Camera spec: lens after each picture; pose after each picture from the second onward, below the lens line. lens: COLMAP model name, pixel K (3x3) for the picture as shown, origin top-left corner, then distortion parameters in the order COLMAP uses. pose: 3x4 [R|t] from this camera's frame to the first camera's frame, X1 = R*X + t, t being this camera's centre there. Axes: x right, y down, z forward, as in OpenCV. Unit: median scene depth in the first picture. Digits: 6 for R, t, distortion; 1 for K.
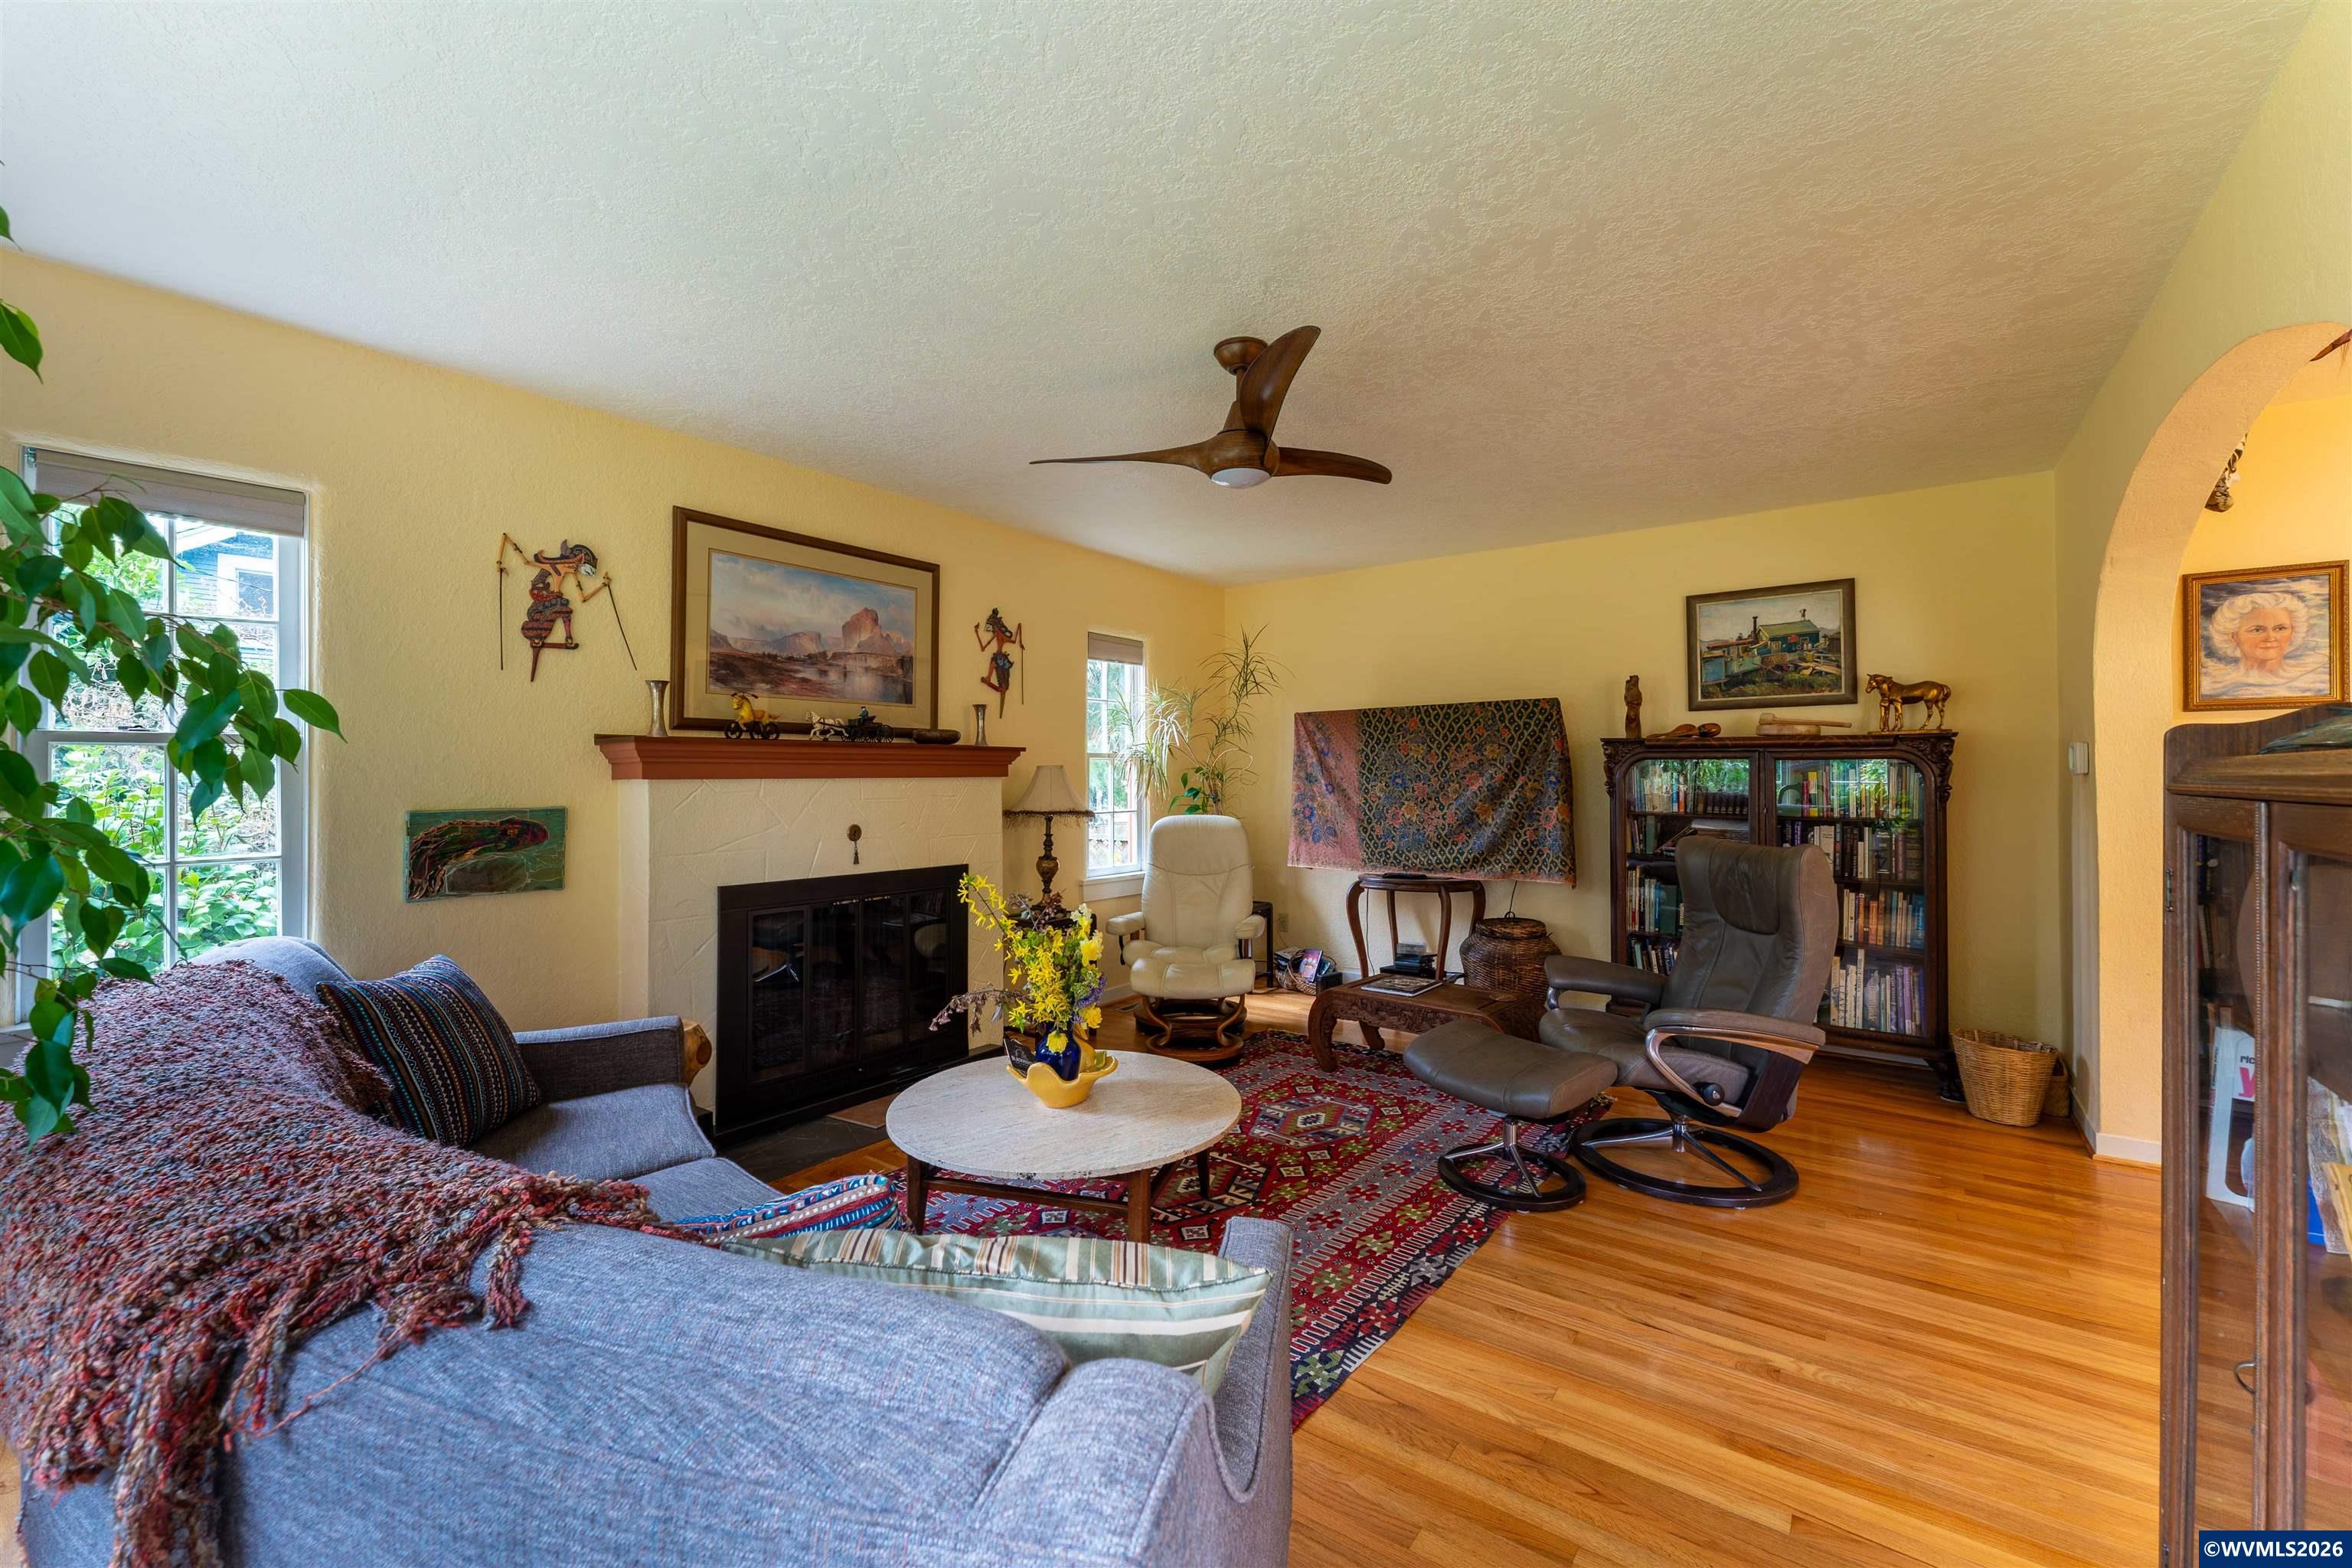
lens RADIAL K [[940.3, 0, 1155.2], [0, 940.3, 784.7], [0, 0, 1]] dist [-0.001514, -0.000504]
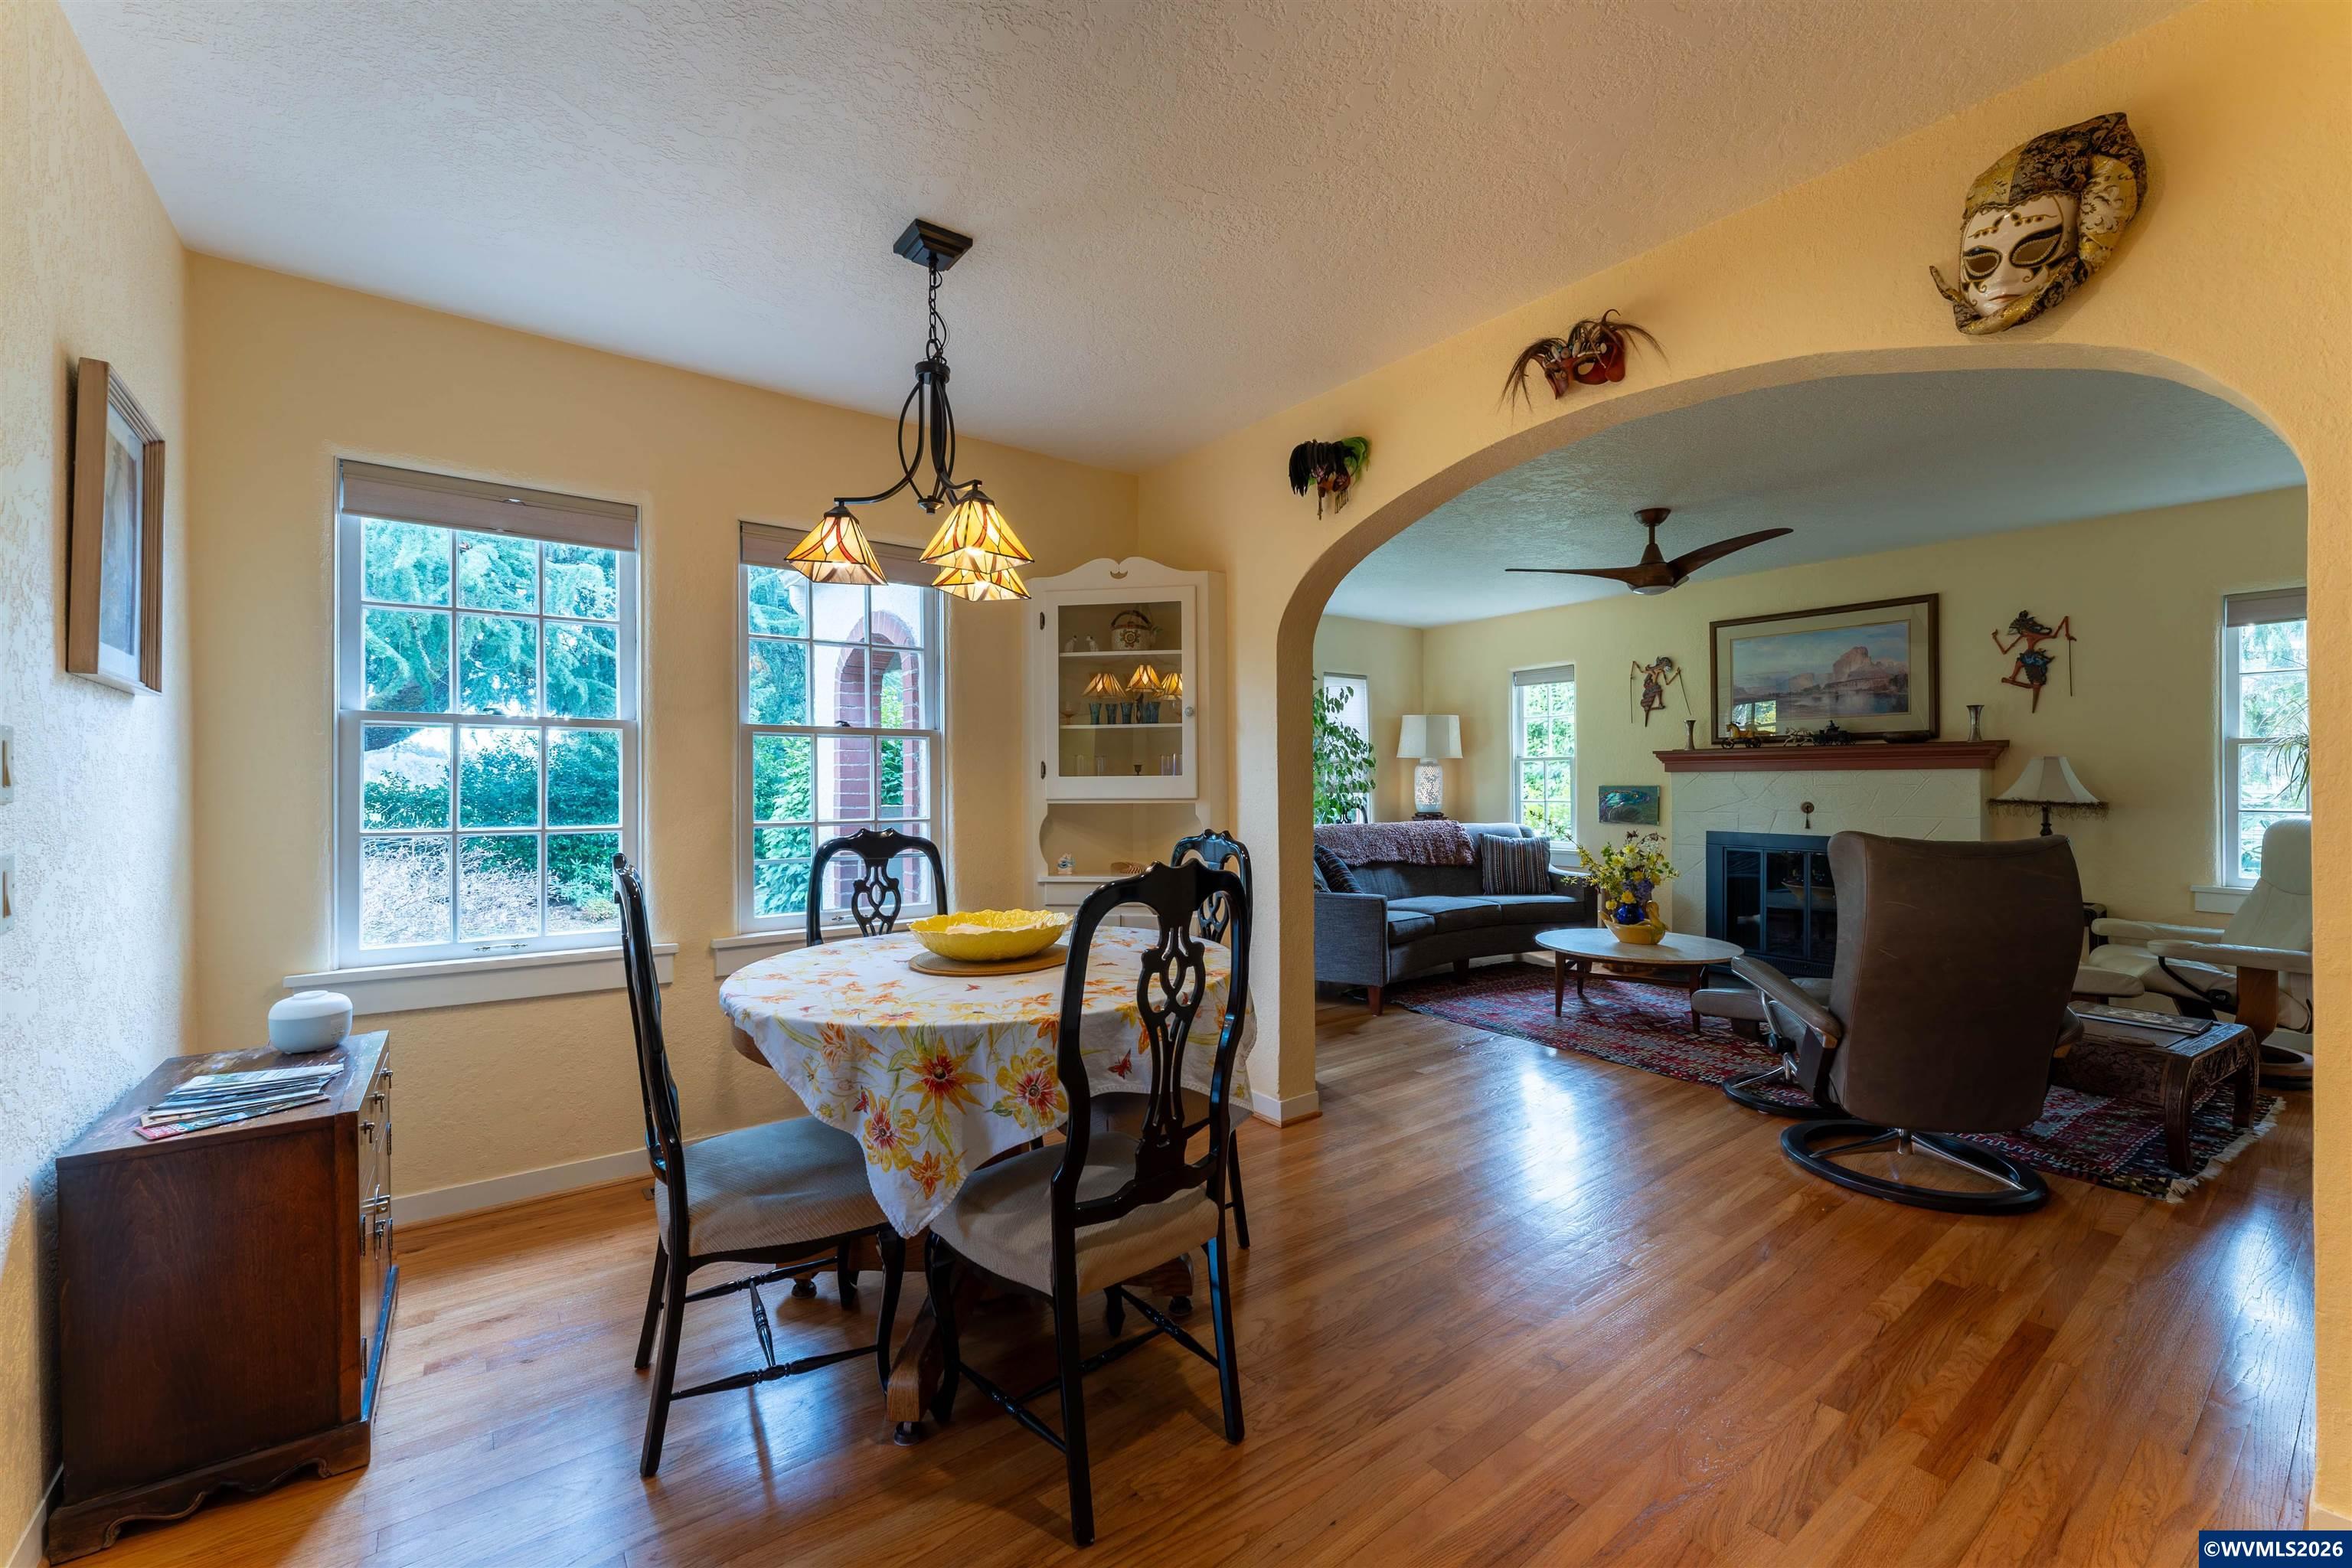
lens RADIAL K [[960.9, 0, 1181.8], [0, 960.9, 786.5], [0, 0, 1]] dist [-0.002082, 0.000013]
pose [[-0.259531, 0.009485, -0.965688, 1.401811], [-0.006293, 0.999914, 0.011512, 0.006876], [0.965714, 0.009065, -0.259449, 0.444074]]
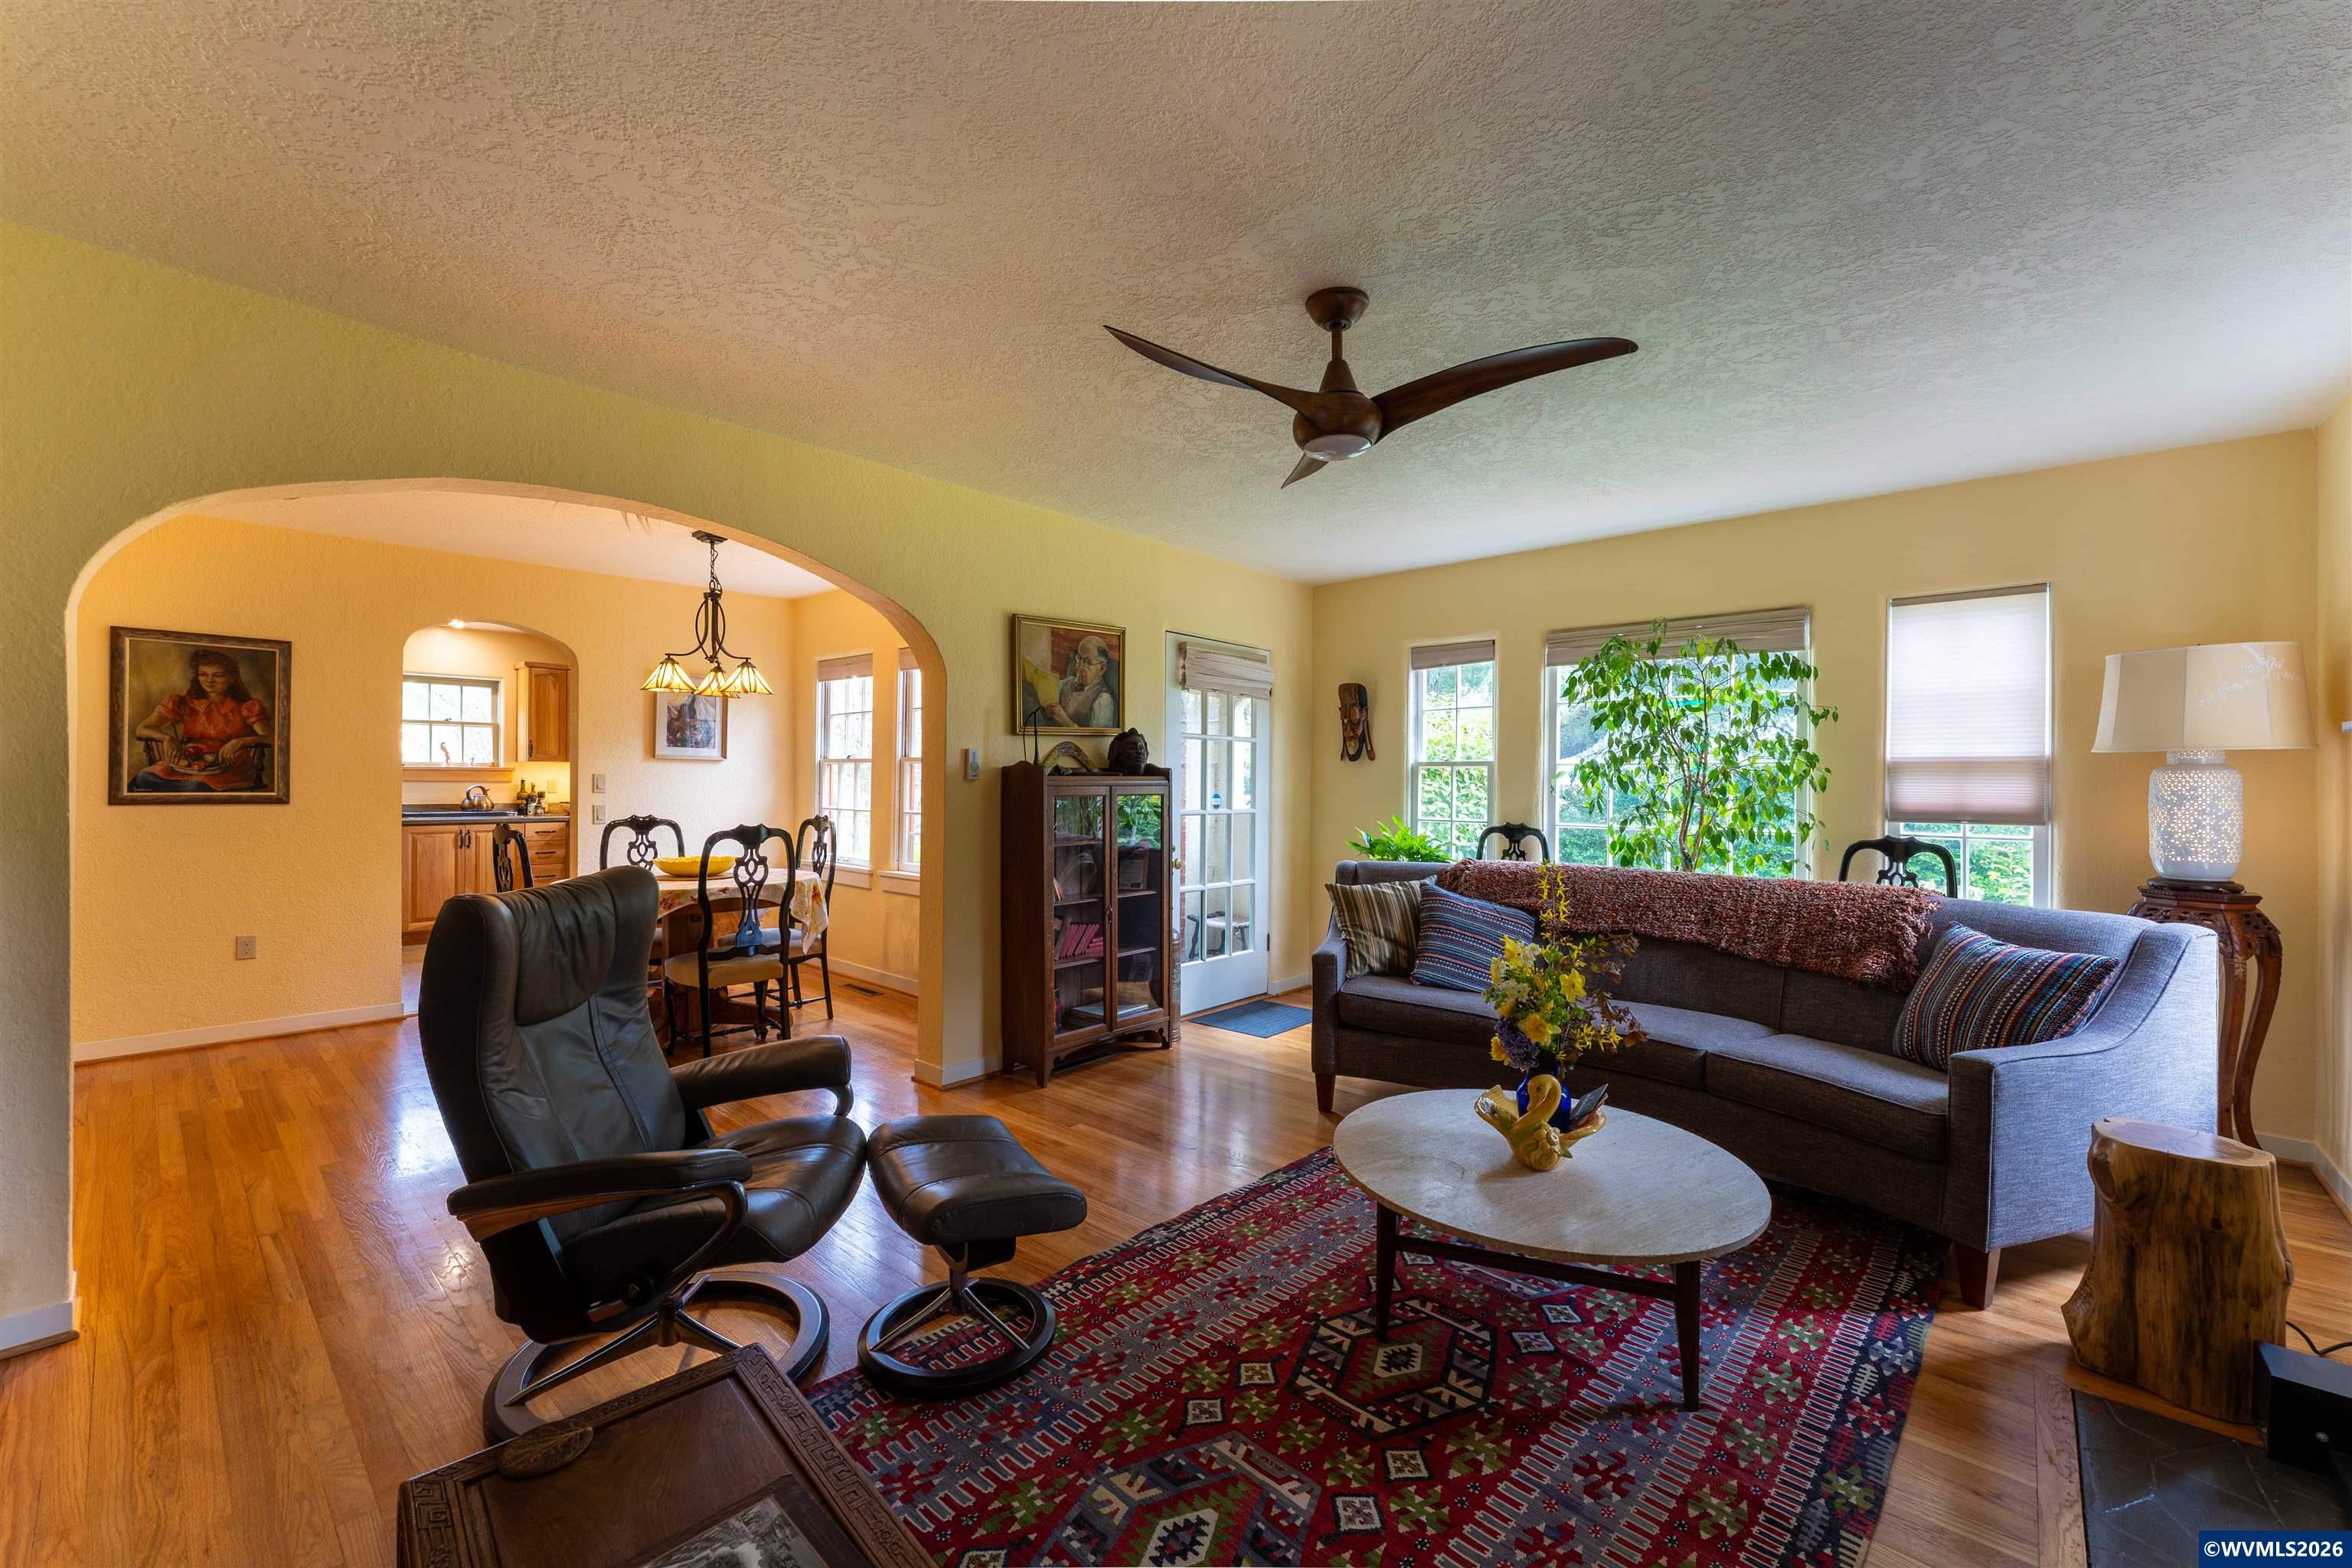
lens RADIAL K [[940.3, 0, 1155.2], [0, 940.3, 784.7], [0, 0, 1]] dist [-0.001514, -0.000504]
pose [[-0.995967, -0.002502, 0.089682, 0.128739], [-0.001298, 0.999908, 0.013479, -0.013999], [-0.089708, 0.013308, -0.995879, 1.349548]]
